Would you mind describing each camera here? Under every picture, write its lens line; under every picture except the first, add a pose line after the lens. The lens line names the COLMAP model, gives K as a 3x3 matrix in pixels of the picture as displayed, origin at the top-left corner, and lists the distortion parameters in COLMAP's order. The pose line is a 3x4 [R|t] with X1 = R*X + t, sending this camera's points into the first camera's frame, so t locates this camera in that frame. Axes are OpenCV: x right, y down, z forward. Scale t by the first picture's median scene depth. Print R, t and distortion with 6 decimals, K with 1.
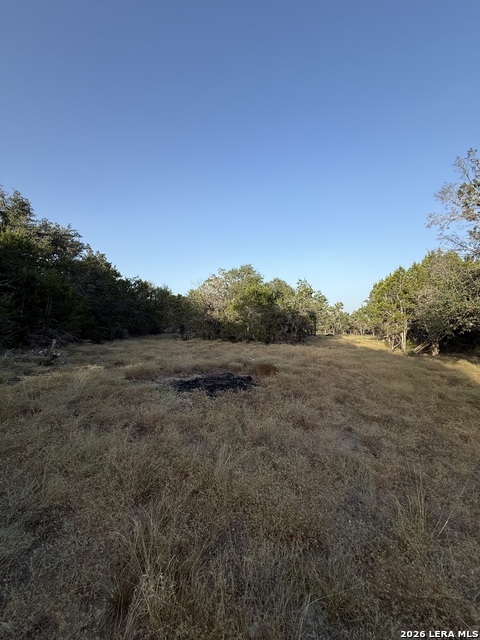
lens RADIAL K [[256.0, 0, 242.2], [0, 256.0, 313.6], [0, 0, 1]] dist [0.001037, 0.000413]
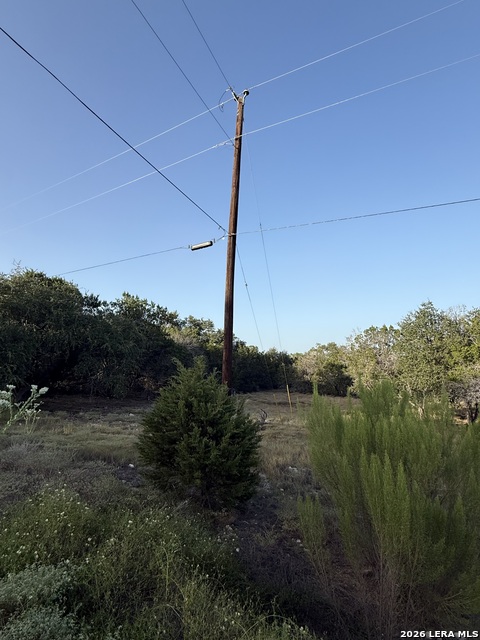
lens RADIAL K [[342.3, 0, 240.0], [0, 342.3, 320.0], [0, 0, 1]] dist [-0.002267, -0.000123]
pose [[0.882589, -0.074216, -0.464250, 0.524955], [0.019880, 0.992470, -0.120865, -0.100535], [0.469724, 0.097445, 0.877419, -1.087120]]
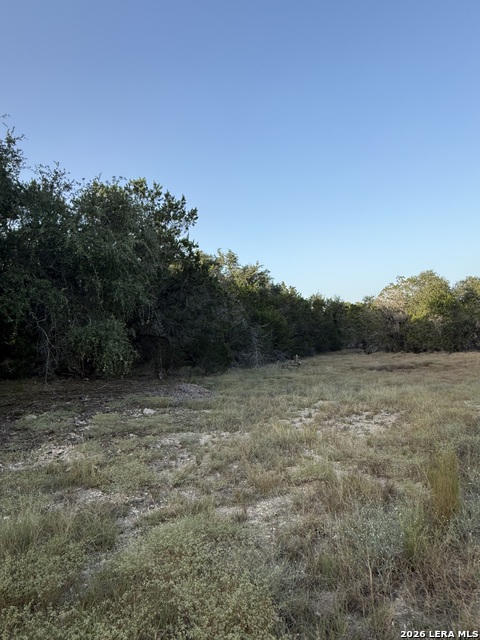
lens RADIAL K [[416.1, 0, 240.0], [0, 416.1, 320.0], [0, 0, 1]] dist [0.004681, 0.000536]
pose [[0.879547, -0.093586, -0.466517, 0.121528], [0.093445, 0.995347, -0.023497, -0.044276], [0.466546, -0.022927, 0.884200, -0.742169]]
